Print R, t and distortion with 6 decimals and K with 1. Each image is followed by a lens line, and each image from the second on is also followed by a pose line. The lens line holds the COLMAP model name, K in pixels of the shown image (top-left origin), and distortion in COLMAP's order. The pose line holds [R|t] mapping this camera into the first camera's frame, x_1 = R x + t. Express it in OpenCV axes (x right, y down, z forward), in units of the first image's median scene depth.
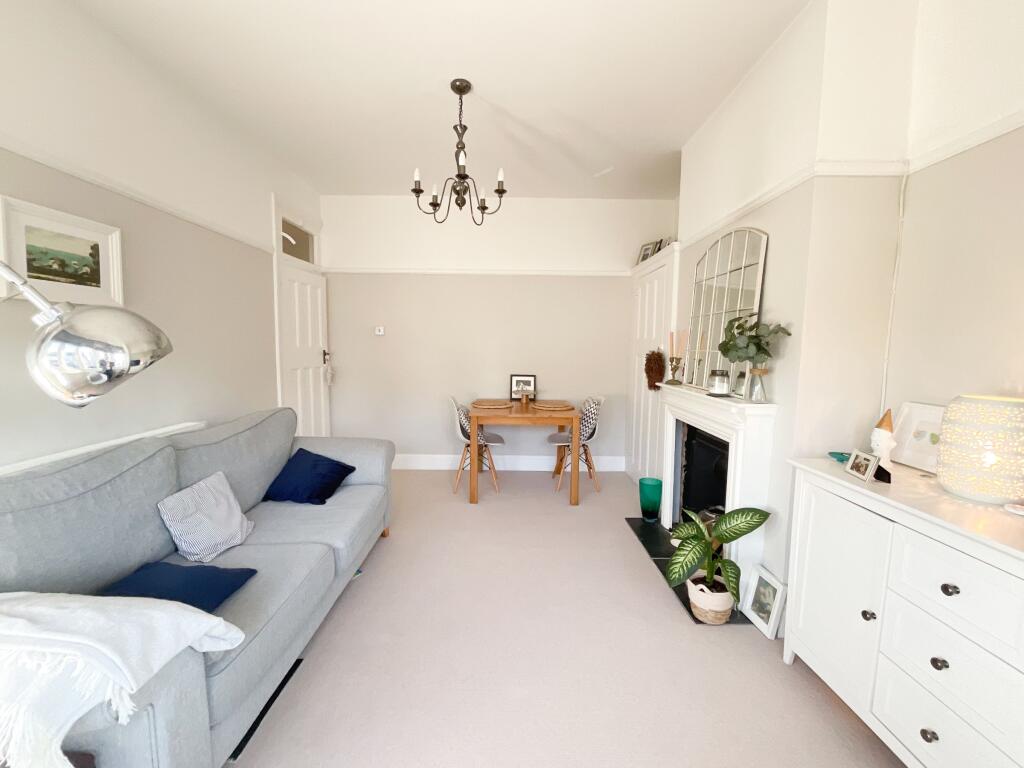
lens RADIAL K [[422.4, 0, 524.1], [0, 422.4, 383.5], [0, 0, 1]] dist [-0.018300, 0.010162]
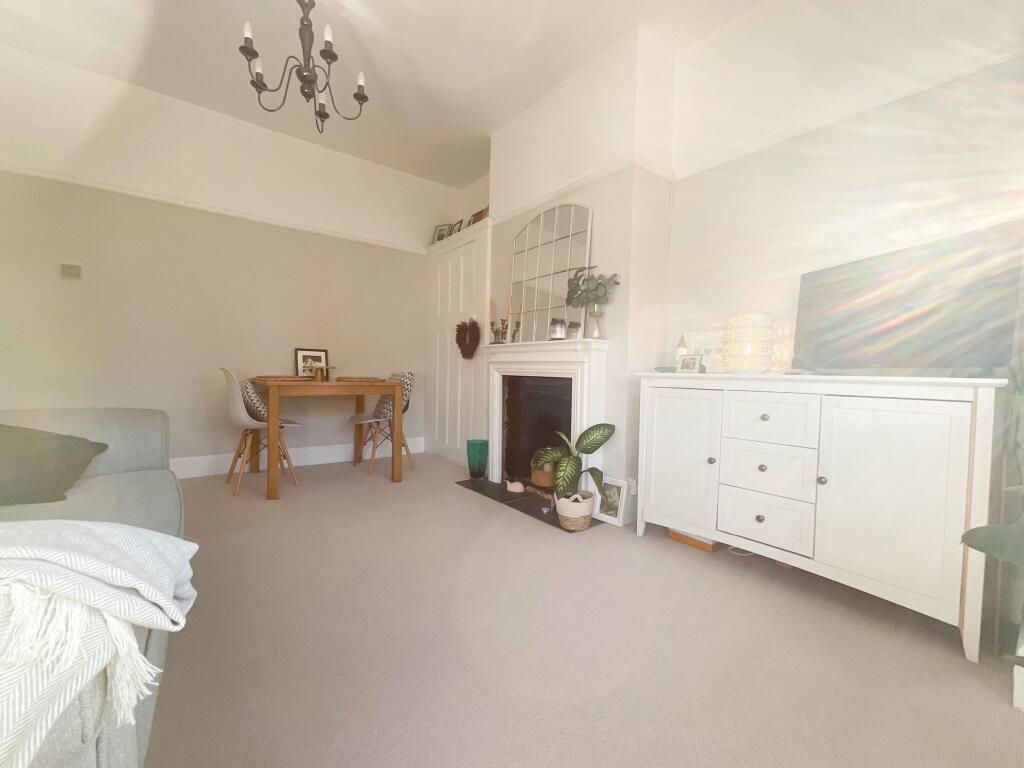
lens RADIAL K [[422.4, 0, 524.1], [0, 422.4, 383.5], [0, 0, 1]] dist [-0.018300, 0.010162]
pose [[0.794848, -0.019873, 0.606484, -0.321792], [0.051416, 0.998075, -0.034681, 0.181601], [-0.604627, 0.058749, 0.794339, 0.137627]]
